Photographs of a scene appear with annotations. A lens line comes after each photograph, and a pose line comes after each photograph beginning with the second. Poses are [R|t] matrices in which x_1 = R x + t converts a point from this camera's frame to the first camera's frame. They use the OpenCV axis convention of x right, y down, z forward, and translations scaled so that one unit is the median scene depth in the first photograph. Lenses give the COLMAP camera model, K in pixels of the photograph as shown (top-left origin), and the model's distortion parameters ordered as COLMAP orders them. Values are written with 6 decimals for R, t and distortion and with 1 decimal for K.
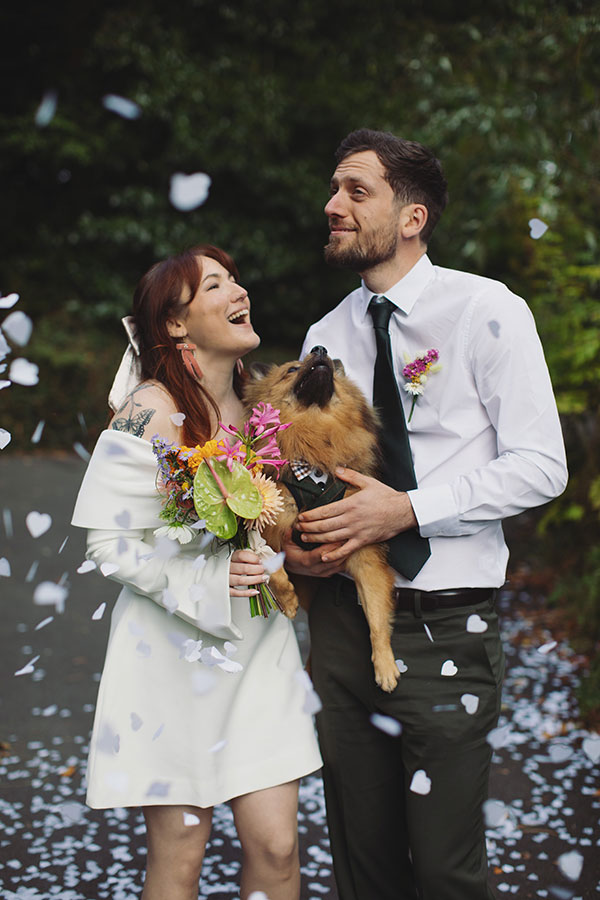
lens RADIAL K [[1449.1, 0, 300.0], [0, 1449.1, 450.0], [0, 0, 1]] dist [0.000924, 0.107403]
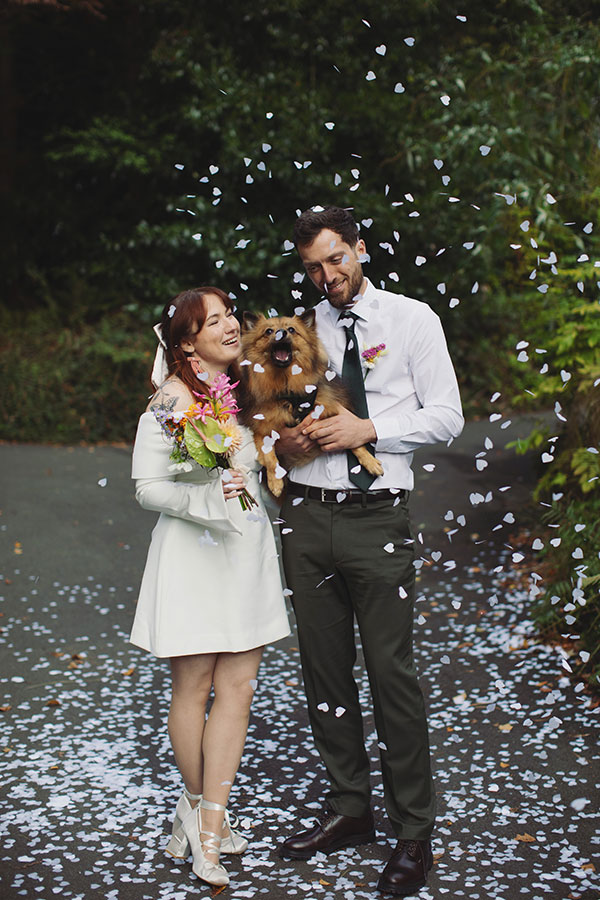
lens RADIAL K [[1457.6, 0, 300.0], [0, 1457.6, 450.0], [0, 0, 1]] dist [0.016467, 0.008859]
pose [[0.999049, -0.010582, -0.042292, 0.051060], [0.010613, 0.999944, 0.000505, 0.027532], [0.042284, -0.000954, 0.999105, -0.300550]]
